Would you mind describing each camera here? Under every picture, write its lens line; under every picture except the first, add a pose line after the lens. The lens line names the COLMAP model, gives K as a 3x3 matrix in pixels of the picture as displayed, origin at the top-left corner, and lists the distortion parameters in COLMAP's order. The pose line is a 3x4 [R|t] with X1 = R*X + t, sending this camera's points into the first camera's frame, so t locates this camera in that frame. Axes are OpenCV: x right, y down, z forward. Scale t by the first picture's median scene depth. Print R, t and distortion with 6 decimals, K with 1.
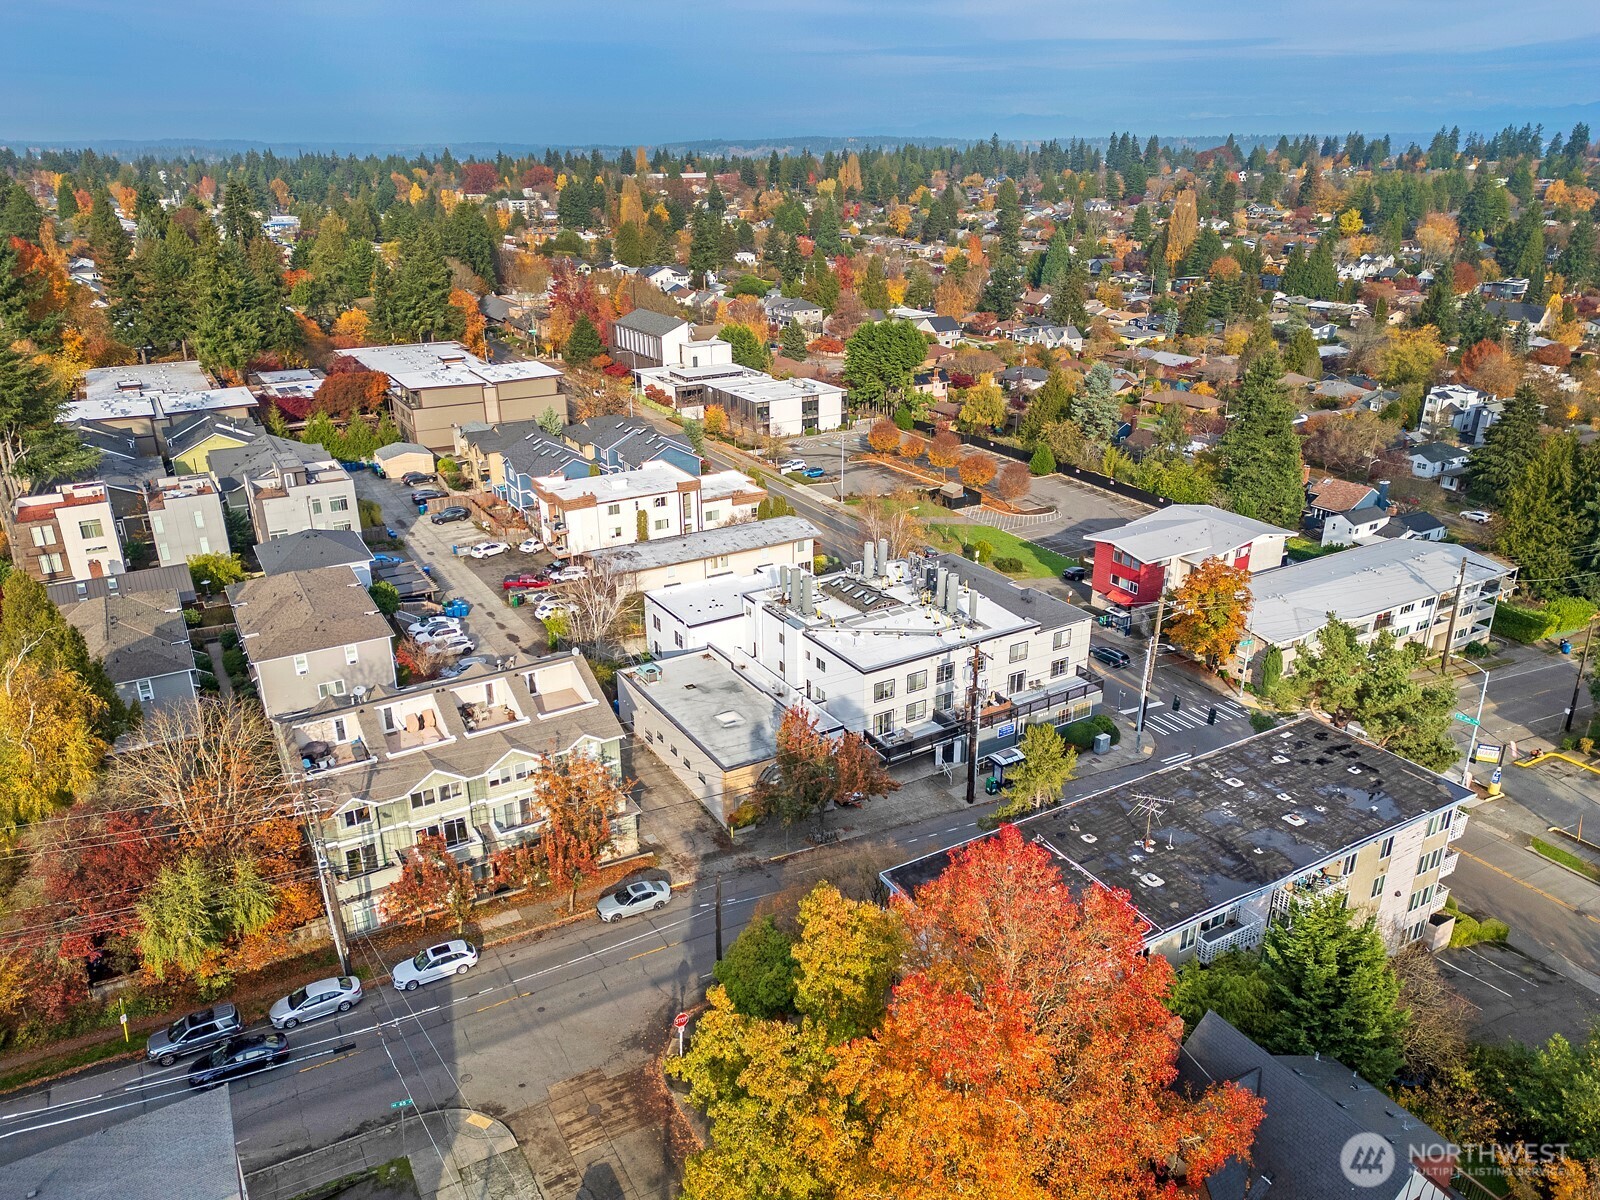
lens RADIAL K [[1117.4, 0, 796.0], [0, 1117.4, 592.4], [0, 0, 1]] dist [0.090635, -0.085721]
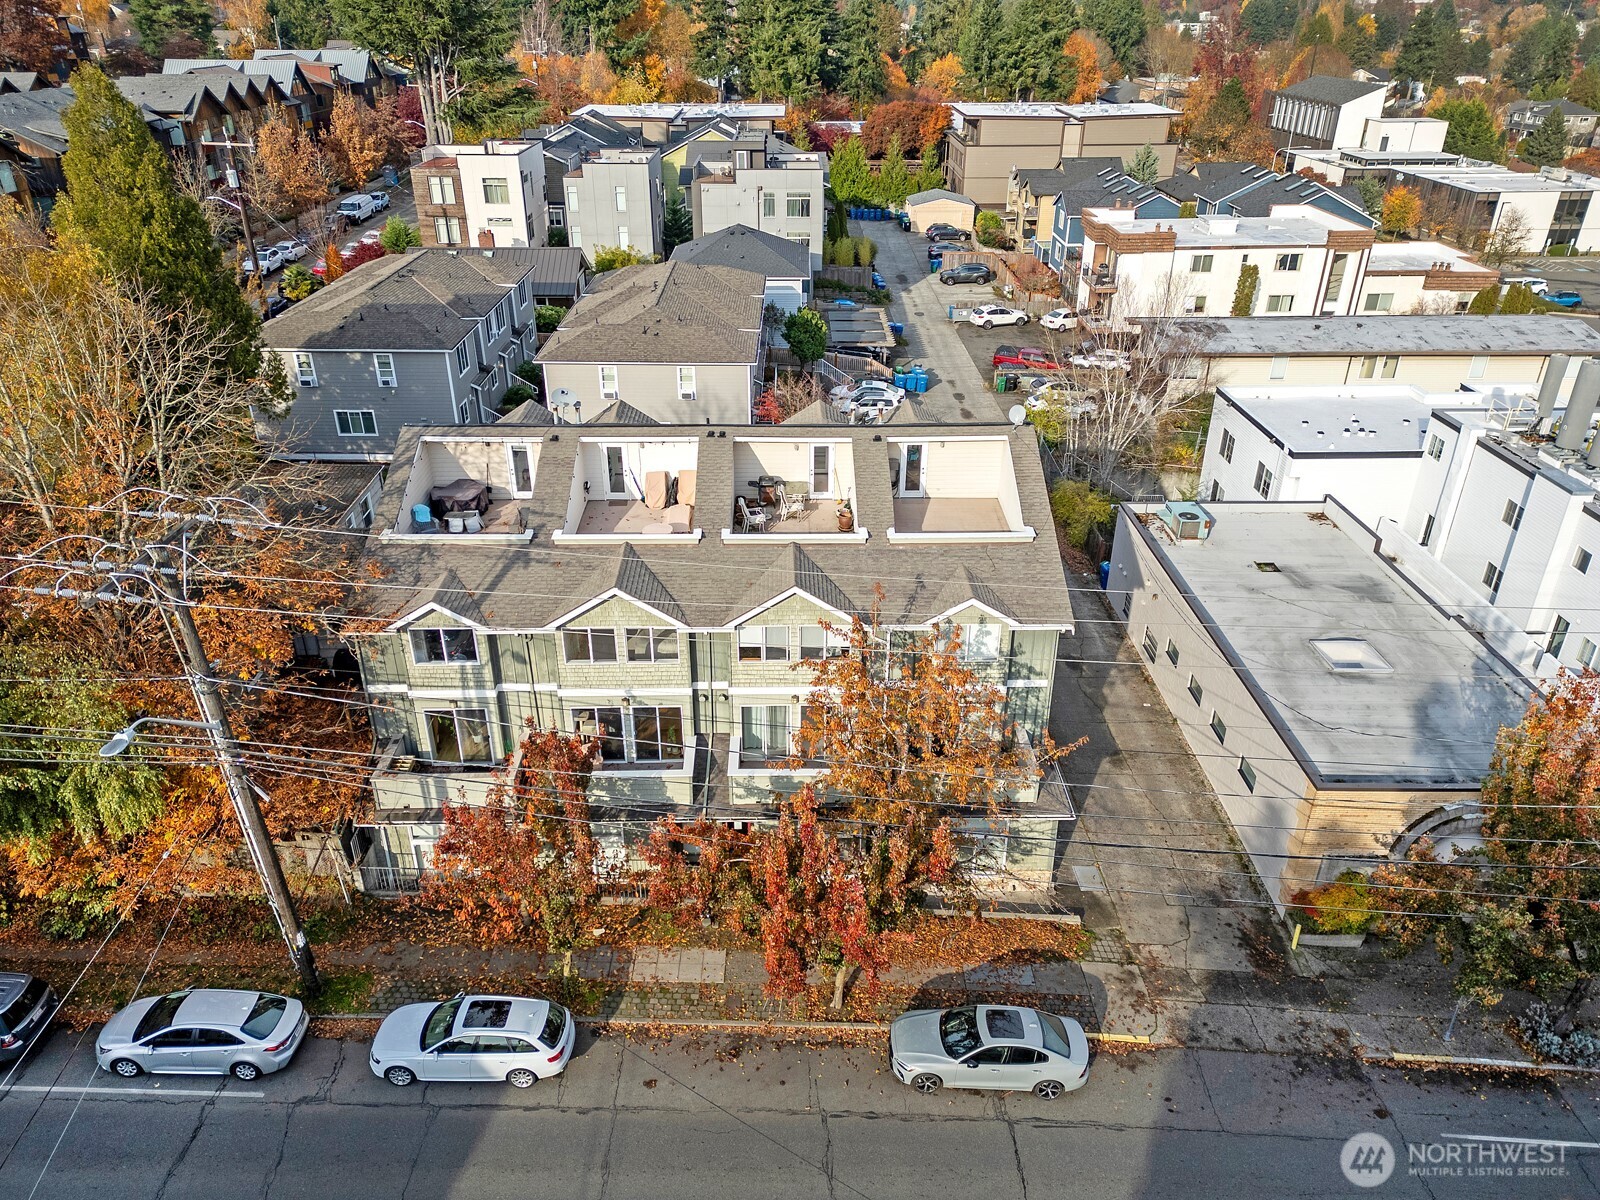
lens RADIAL K [[1117.4, 0, 796.0], [0, 1117.4, 592.4], [0, 0, 1]] dist [0.090635, -0.085721]
pose [[0.861043, 0.239055, -0.448840, -0.035477], [-0.189492, 0.969881, 0.153050, 0.042716], [0.471909, -0.046731, 0.880408, 0.352188]]
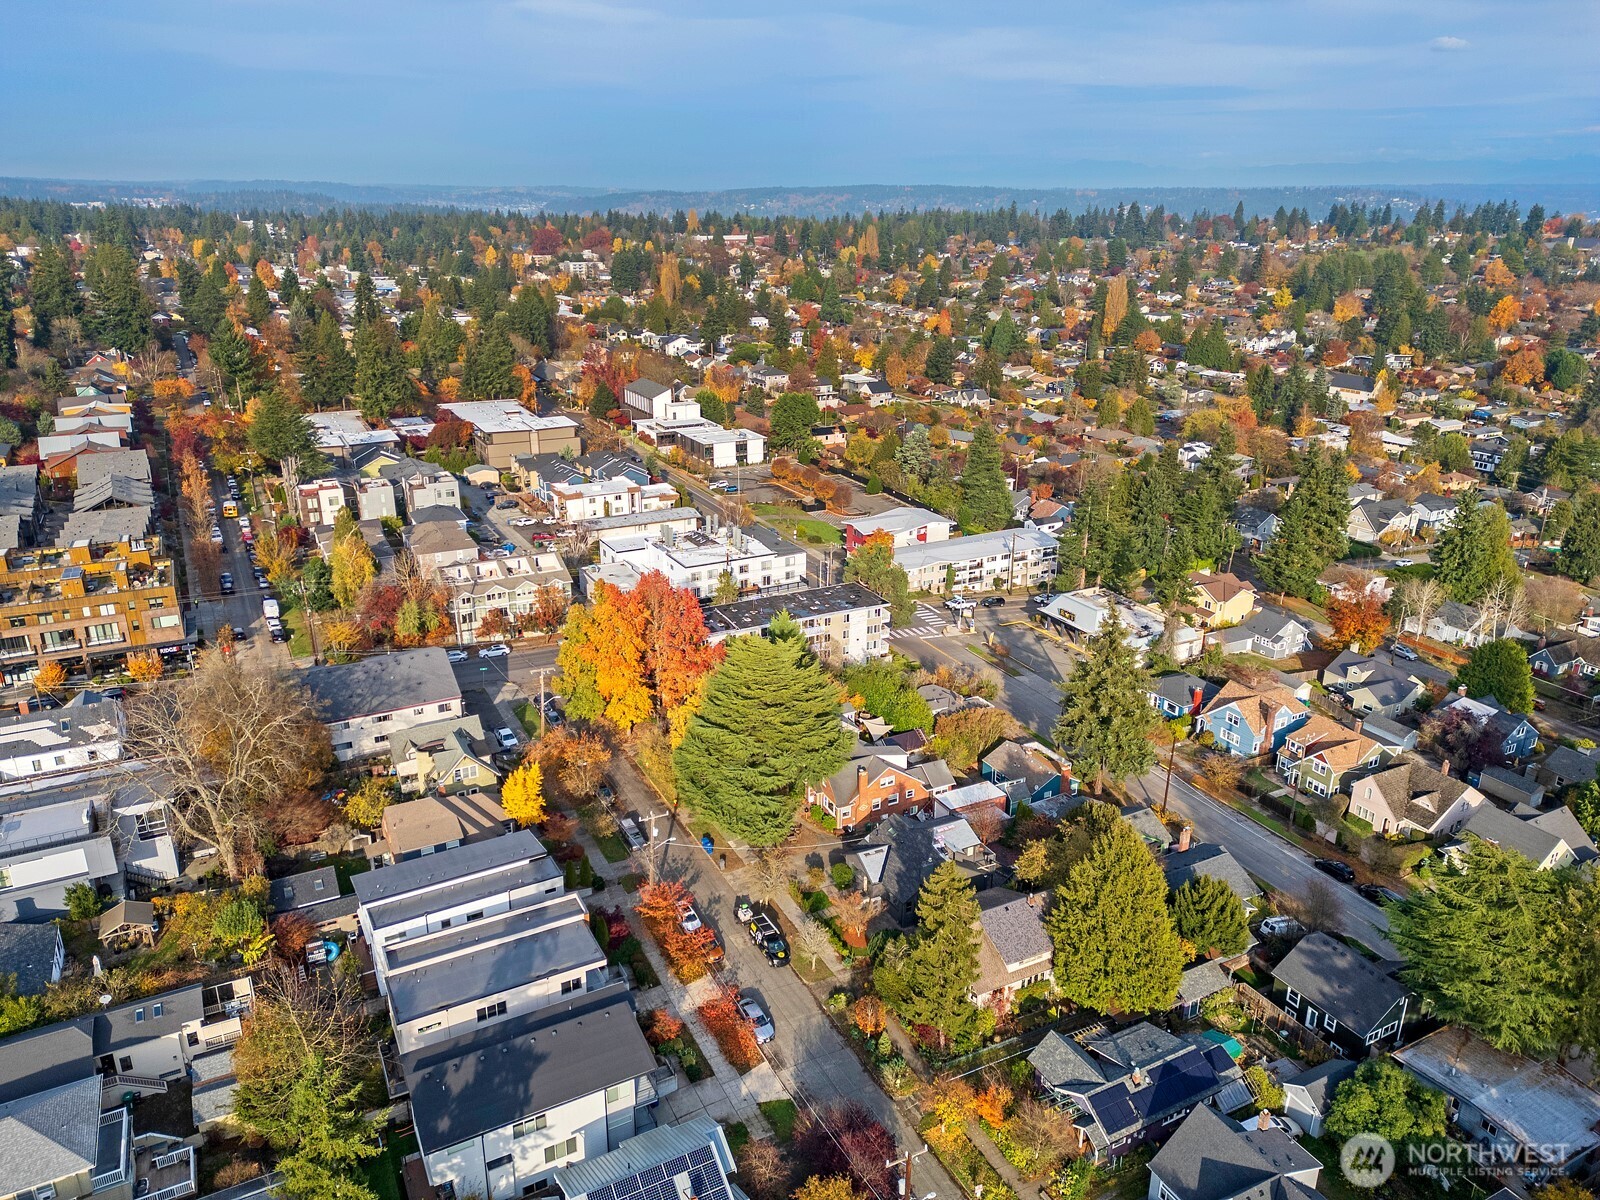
lens RADIAL K [[1117.4, 0, 796.0], [0, 1117.4, 592.4], [0, 0, 1]] dist [0.090635, -0.085721]
pose [[0.998513, 0.026659, -0.047561, 0.264872], [-0.028199, 0.999090, -0.032005, 0.126994], [0.046665, 0.033299, 0.998355, -0.833880]]
